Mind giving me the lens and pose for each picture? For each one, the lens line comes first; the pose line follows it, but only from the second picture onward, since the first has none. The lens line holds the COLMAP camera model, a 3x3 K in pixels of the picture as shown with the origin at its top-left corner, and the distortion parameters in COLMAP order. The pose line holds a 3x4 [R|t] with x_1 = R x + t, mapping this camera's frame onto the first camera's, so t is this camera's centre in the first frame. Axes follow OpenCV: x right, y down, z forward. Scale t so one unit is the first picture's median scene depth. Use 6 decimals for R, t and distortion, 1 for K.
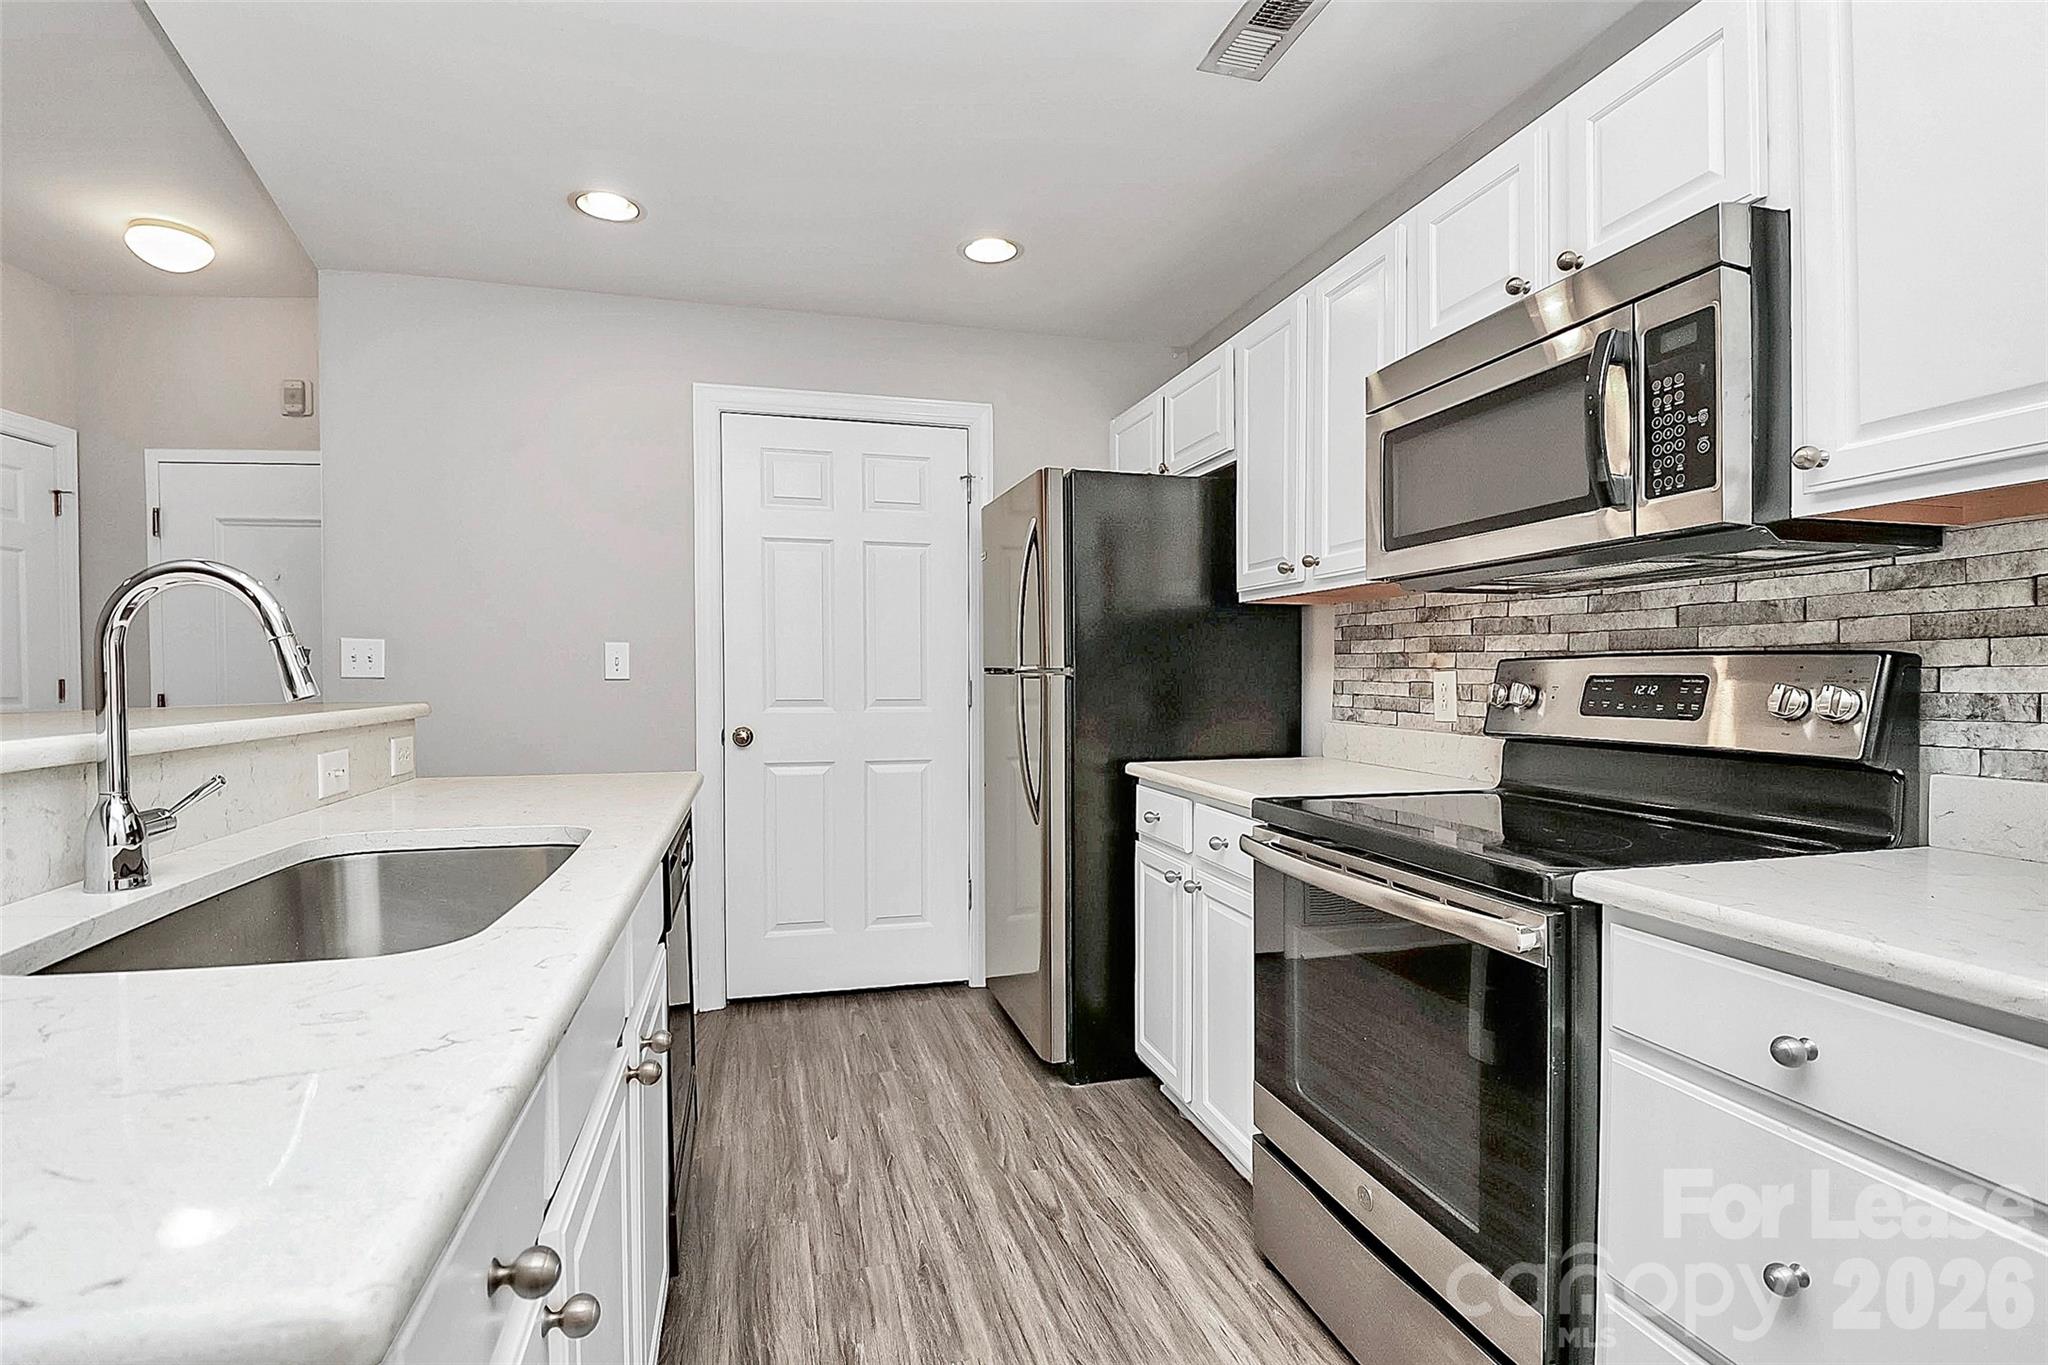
lens RADIAL K [[1038.2, 0, 984.0], [0, 1038.2, 679.2], [0, 0, 1]] dist [0.000173, -0.000618]
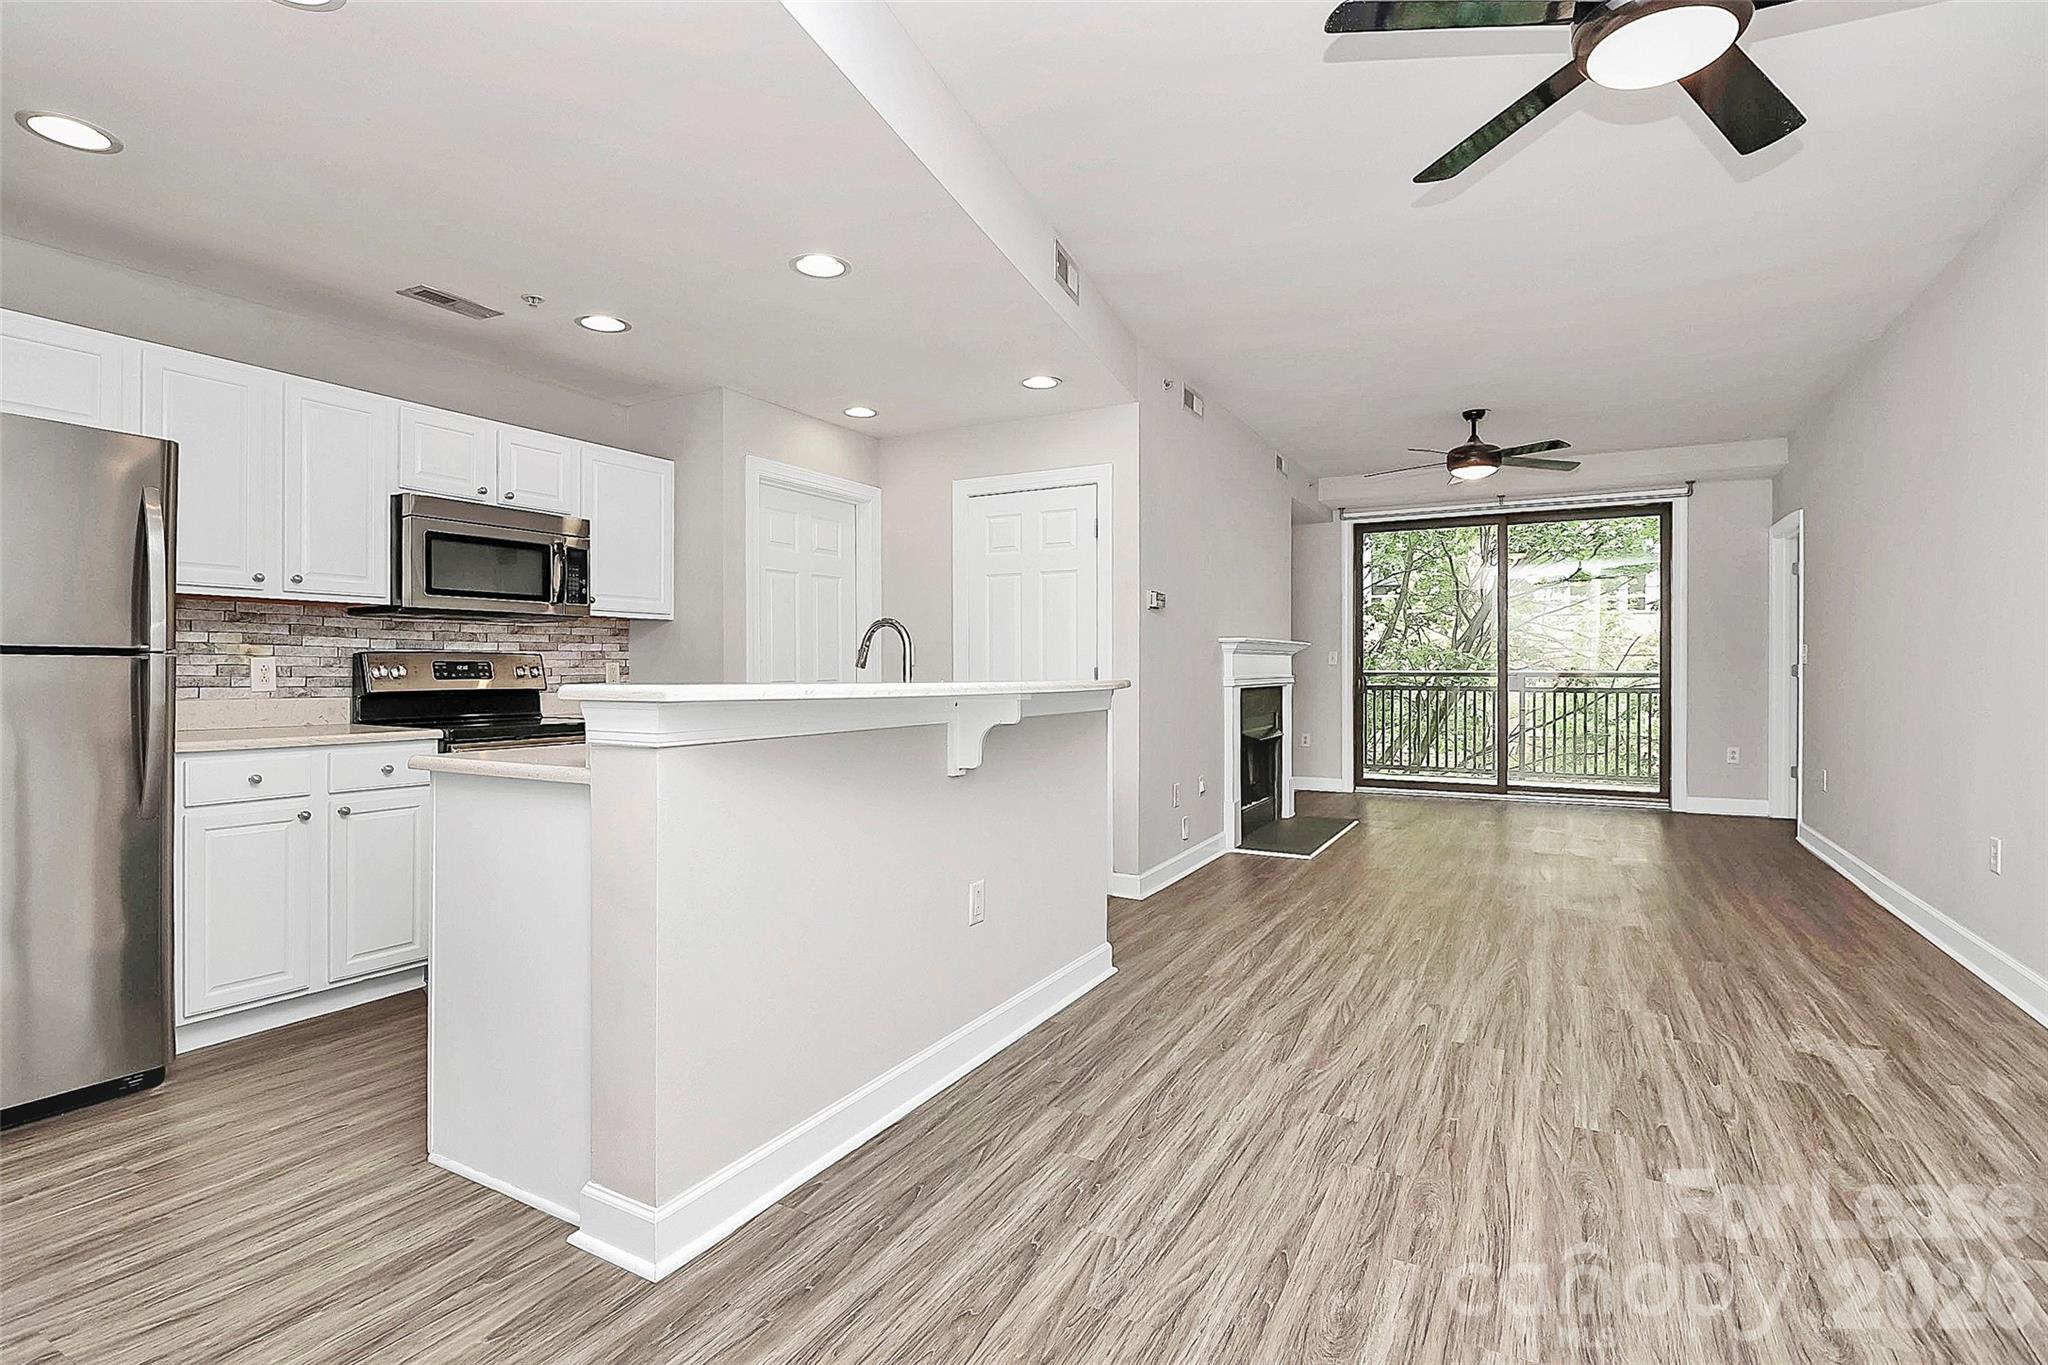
lens RADIAL K [[971.0, 0, 1013.2], [0, 971.0, 668.0], [0, 0, 1]] dist [0.000736, -0.009543]
pose [[-0.729777, 0.002013, 0.683682, -1.578160], [0.000812, 0.999998, -0.002077, 0.013890], [-0.683685, -0.000960, -0.729777, 1.559078]]
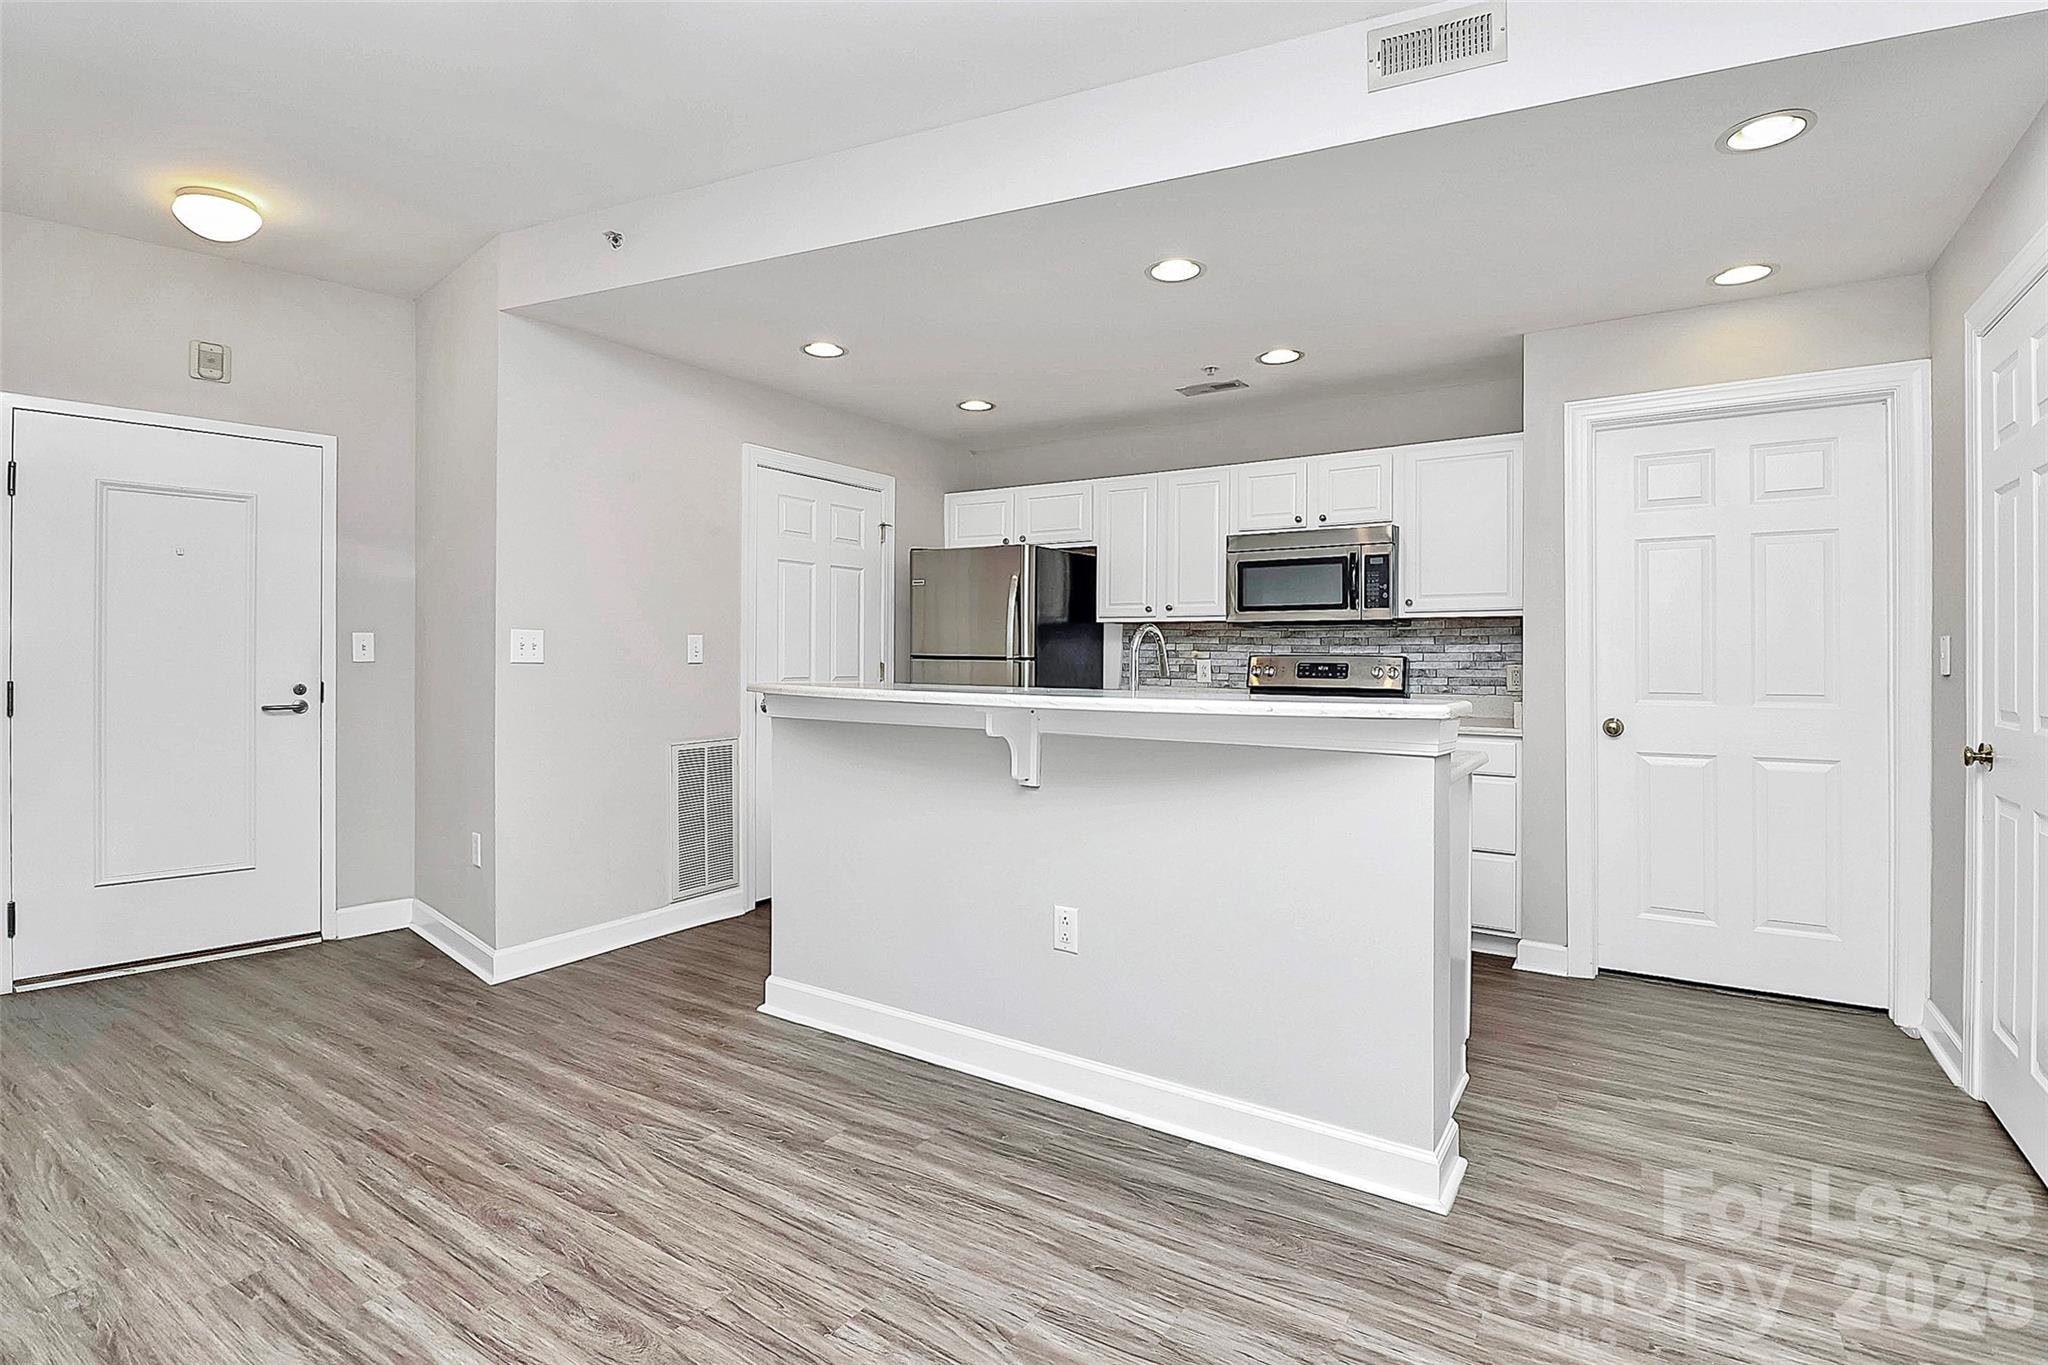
lens RADIAL K [[978.1, 0, 1035.9], [0, 978.1, 652.9], [0, 0, 1]] dist [0.002252, -0.005489]
pose [[0.724805, 0.003898, 0.688943, -1.524646], [-0.004664, 0.999989, -0.000751, -0.023102], [-0.688938, -0.002668, 0.724815, -0.321300]]
